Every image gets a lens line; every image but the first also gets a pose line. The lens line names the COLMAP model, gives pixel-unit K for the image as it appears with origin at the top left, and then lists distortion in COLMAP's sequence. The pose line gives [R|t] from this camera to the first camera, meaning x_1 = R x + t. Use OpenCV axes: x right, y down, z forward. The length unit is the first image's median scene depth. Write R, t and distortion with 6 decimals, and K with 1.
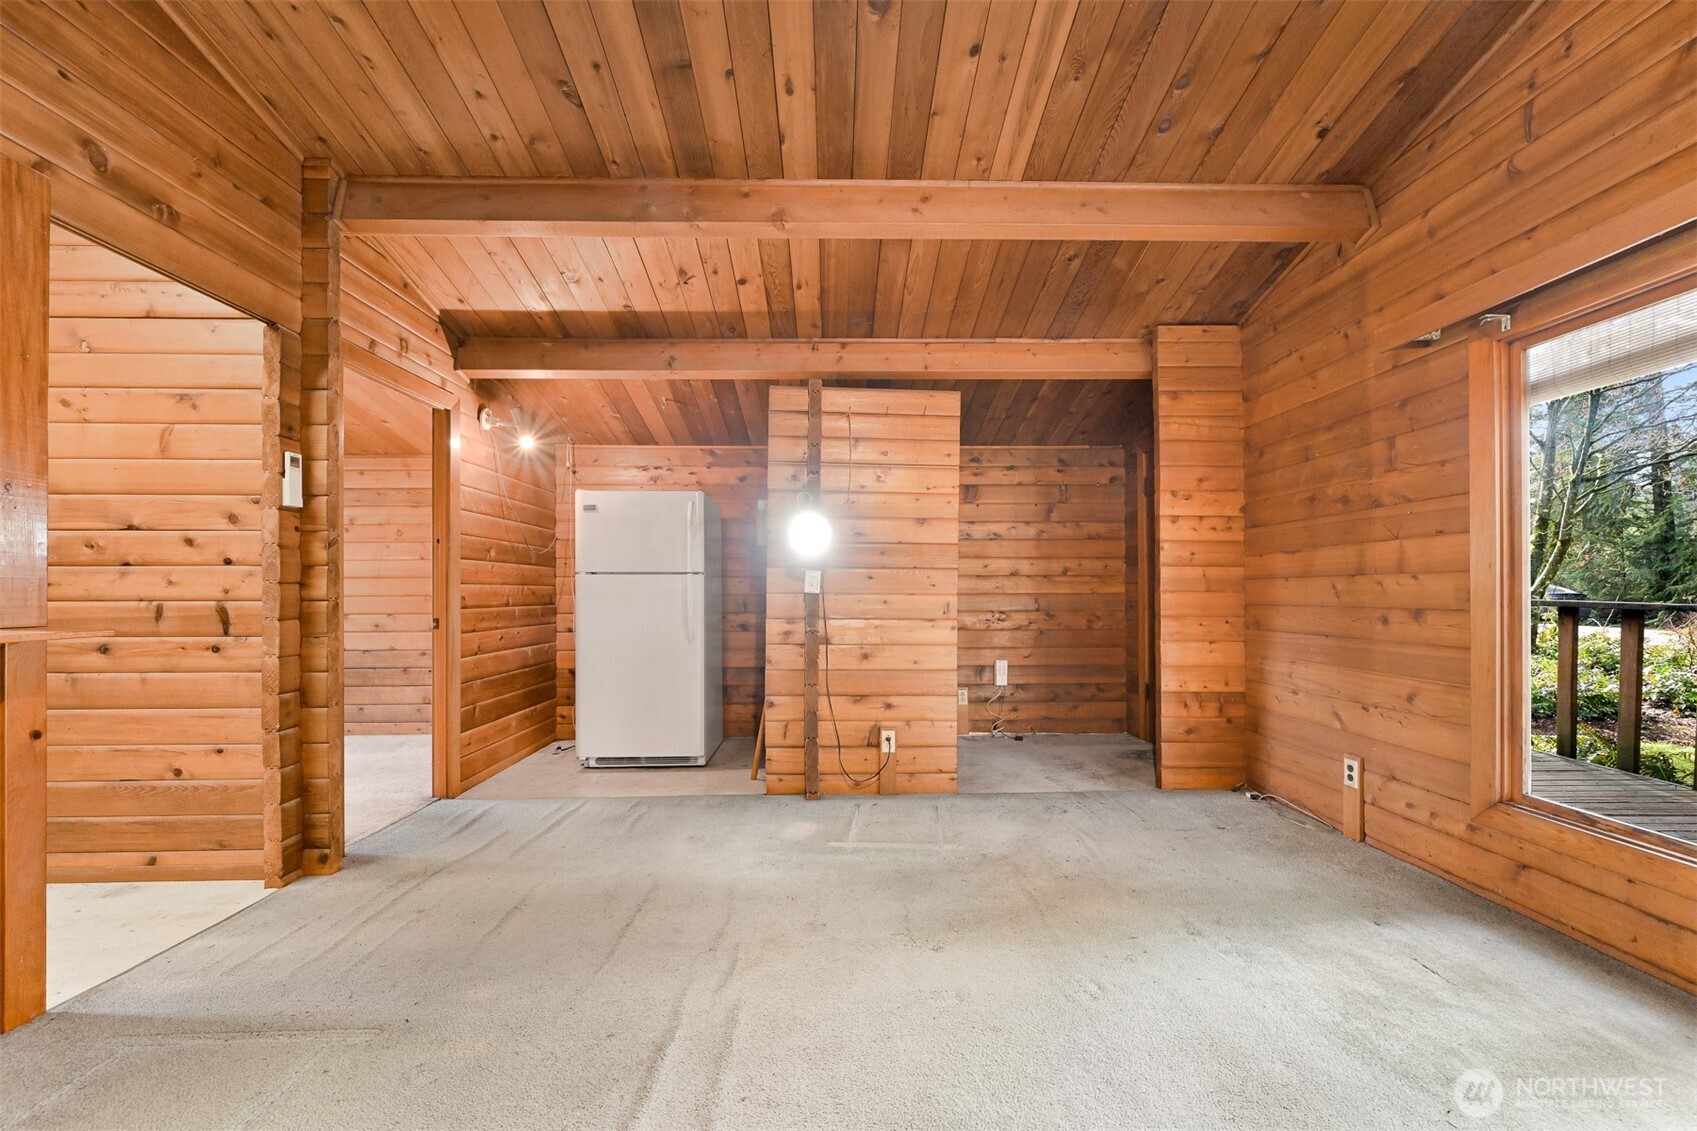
lens RADIAL K [[679.5, 0, 855.0], [0, 679.5, 590.5], [0, 0, 1]] dist [-0.004075, 0.000804]
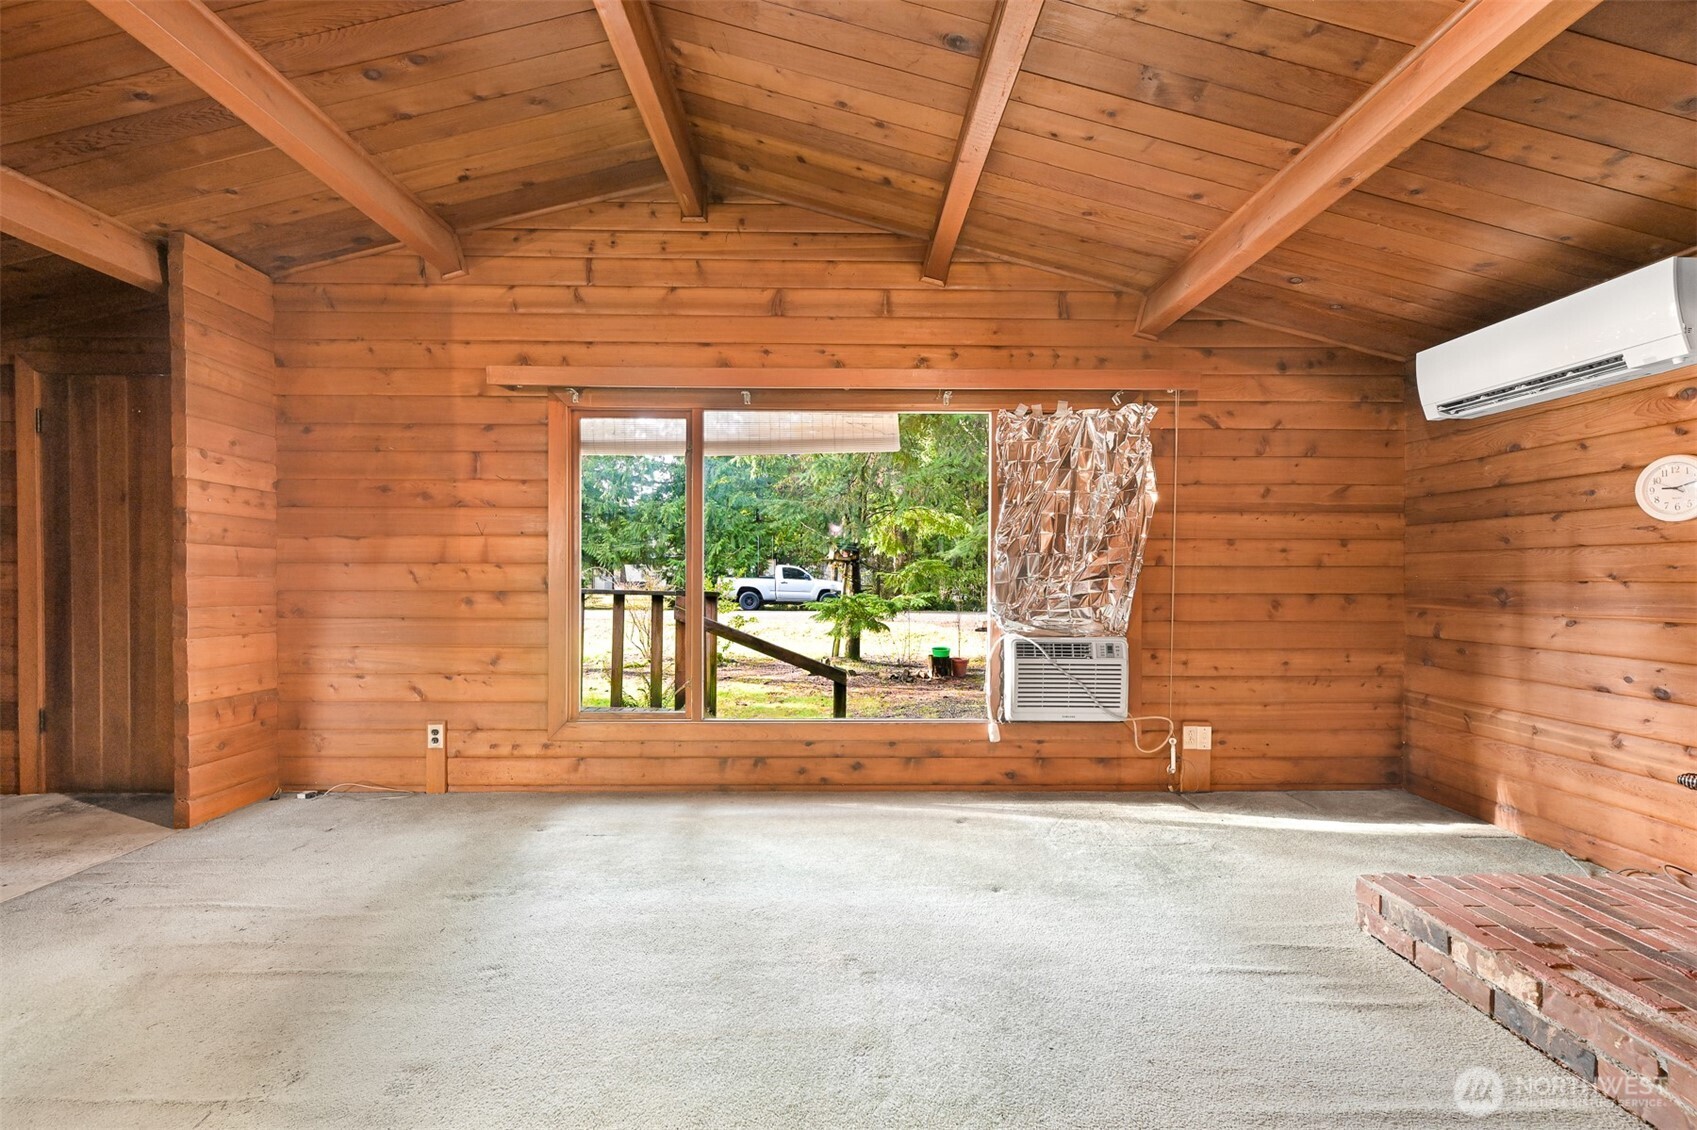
lens RADIAL K [[684.0, 0, 843.2], [0, 684.0, 583.1], [0, 0, 1]] dist [-0.001198, 0.000146]
pose [[0.022848, -0.003741, 0.999732, -0.356900], [-0.007511, 0.999964, 0.003913, 0.001252], [-0.999711, -0.007599, 0.022819, 0.253930]]
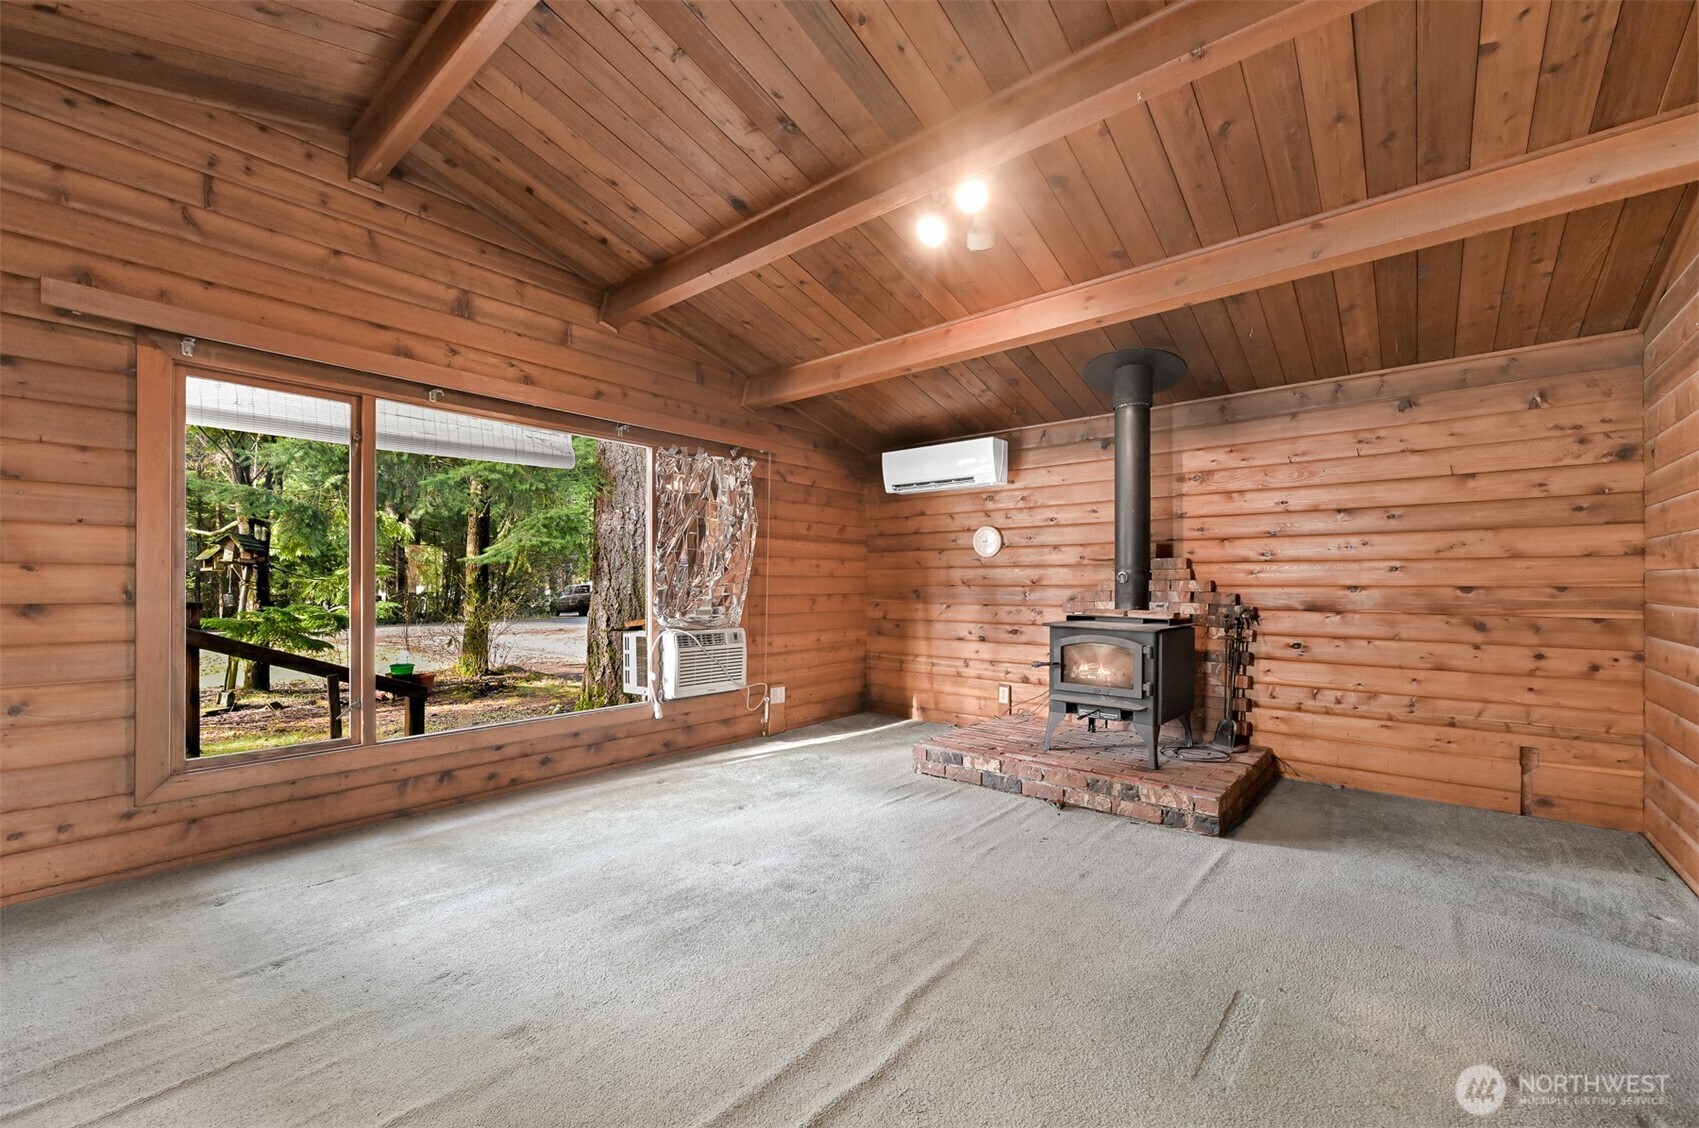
lens RADIAL K [[688.0, 0, 839.9], [0, 688.0, 584.3], [0, 0, 1]] dist [-0.000561, -0.000453]
pose [[-0.736034, 0.005210, 0.676924, -0.423818], [-0.000213, 0.999969, -0.007928, 0.006047], [-0.676944, -0.005980, -0.736010, 0.747742]]
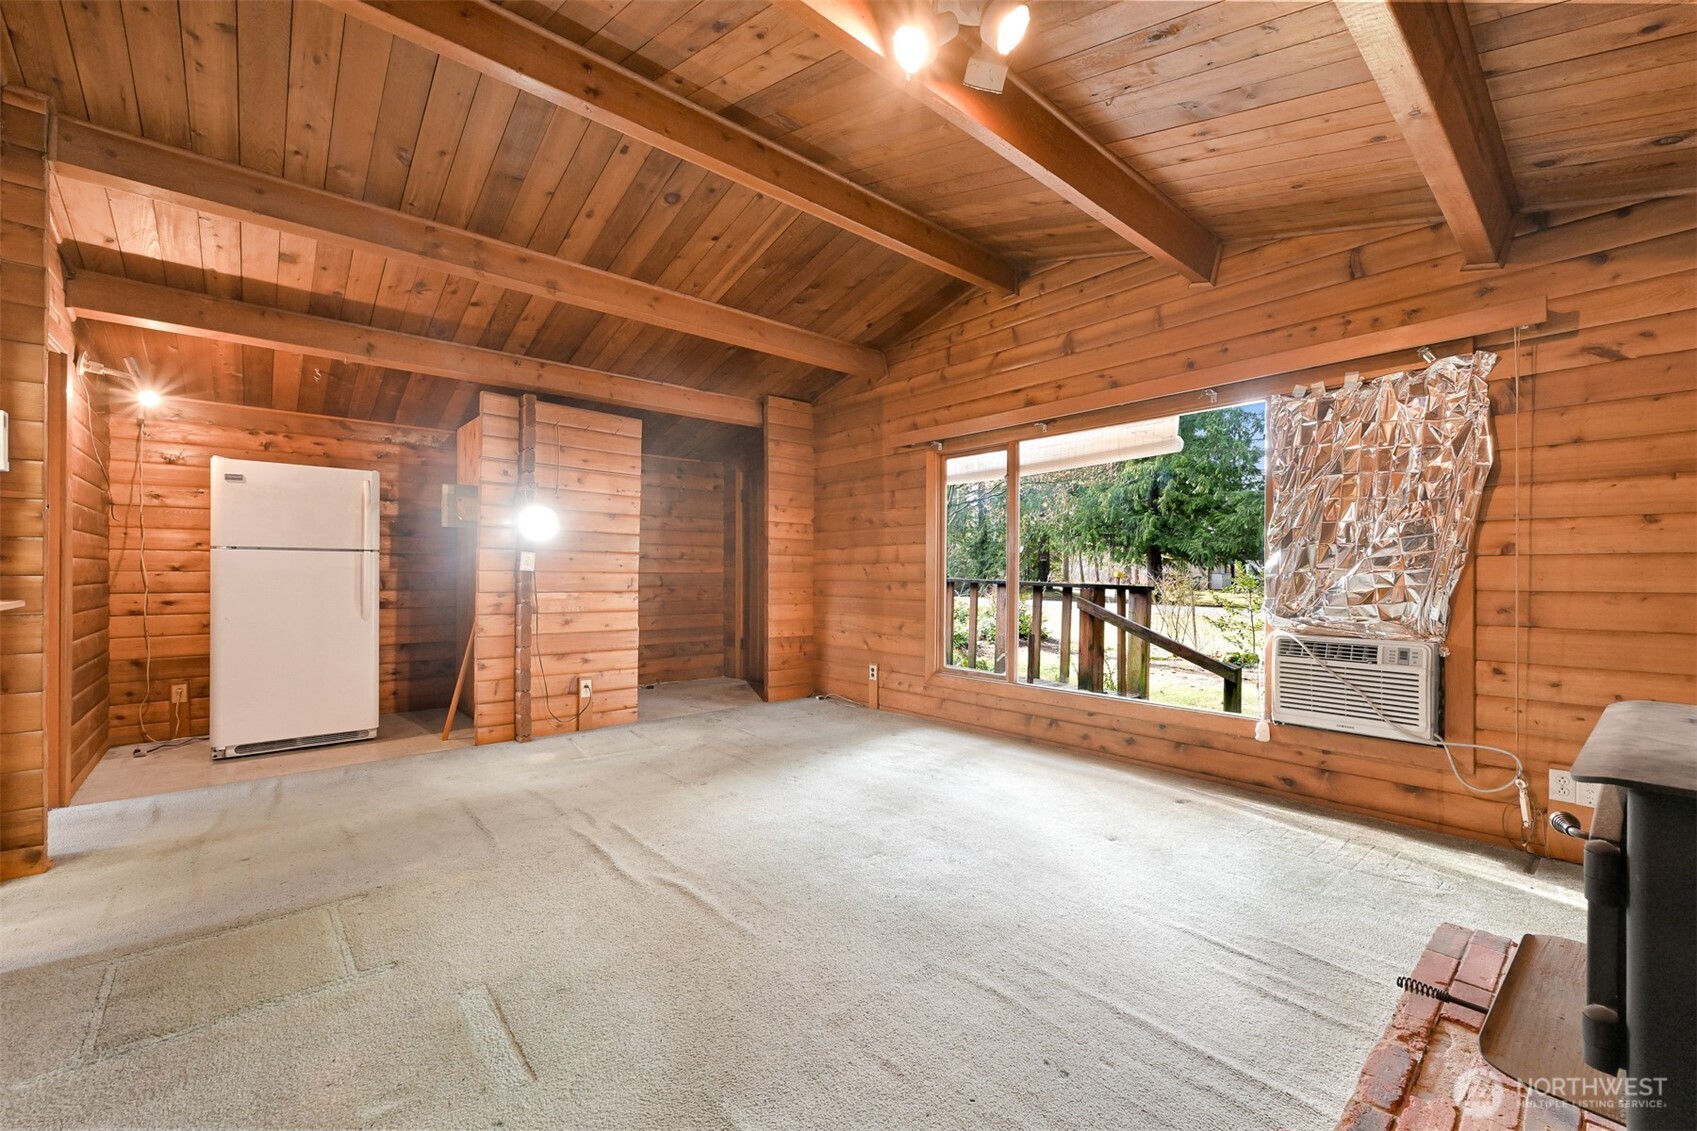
lens RADIAL K [[678.0, 0, 857.6], [0, 678.0, 570.3], [0, 0, 1]] dist [-0.000638, 0.000225]
pose [[0.769704, 0.008098, 0.638350, -0.405052], [-0.007818, 0.999964, -0.003258, 0.002180], [-0.638353, -0.002483, 0.769740, -0.324544]]
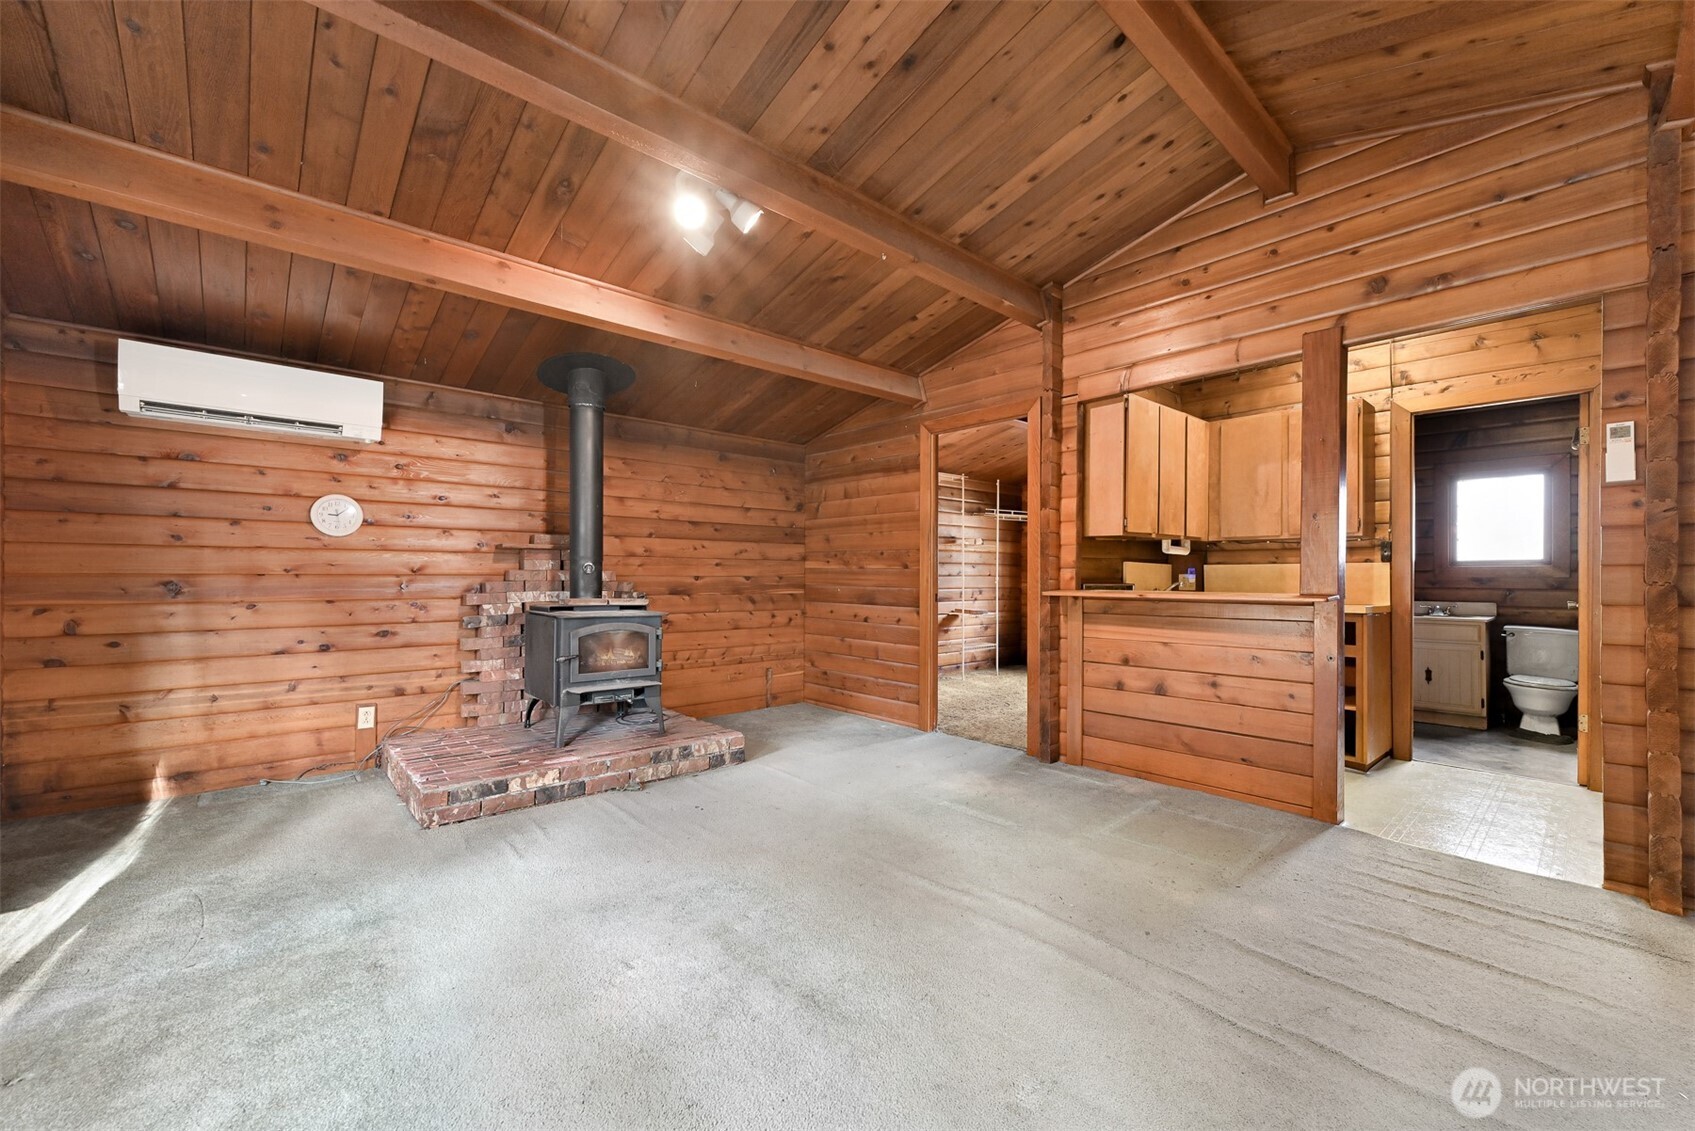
lens RADIAL K [[693.0, 0, 850.7], [0, 693.0, 572.5], [0, 0, 1]] dist [-0.002586, 0.000446]
pose [[-0.767909, -0.000435, -0.640559, 0.432471], [0.002622, 0.999989, -0.003822, -0.000375], [0.640554, -0.004614, -0.767899, 0.809083]]
